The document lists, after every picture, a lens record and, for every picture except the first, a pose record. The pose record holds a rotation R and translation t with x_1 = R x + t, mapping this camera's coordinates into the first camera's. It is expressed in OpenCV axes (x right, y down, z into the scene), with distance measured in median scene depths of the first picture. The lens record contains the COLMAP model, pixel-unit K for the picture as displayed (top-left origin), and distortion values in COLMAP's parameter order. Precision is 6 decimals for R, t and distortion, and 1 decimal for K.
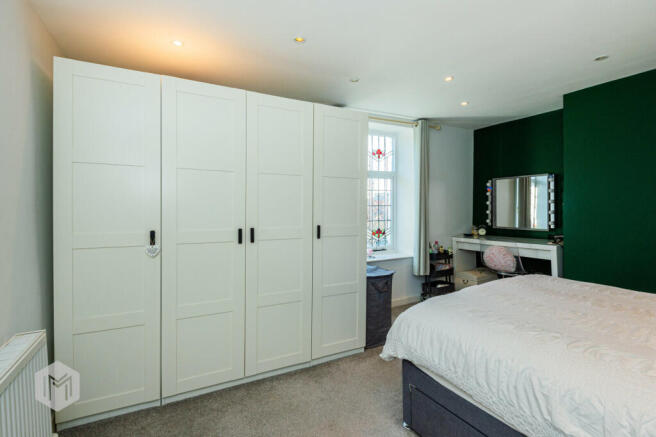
lens RADIAL K [[306.1, 0, 326.1], [0, 306.1, 218.6], [0, 0, 1]] dist [-0.002667, -0.000928]
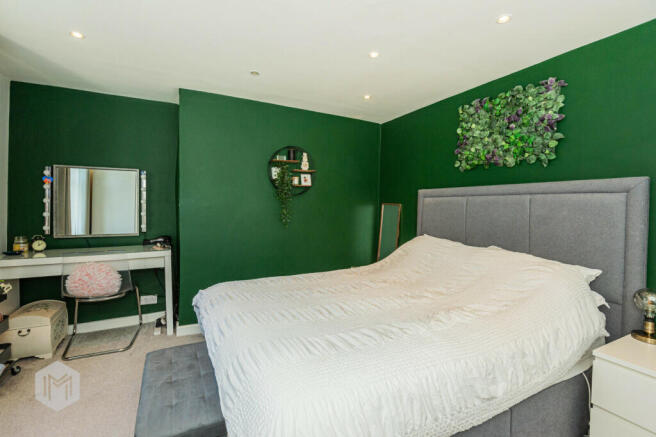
lens RADIAL K [[306.1, 0, 325.3], [0, 306.1, 215.7], [0, 0, 1]] dist [-0.002667, -0.000928]
pose [[0.037769, -0.016628, 0.999148, -0.110079], [0.029047, 0.999457, 0.015536, -0.011995], [-0.998864, 0.028436, 0.038232, 0.396175]]
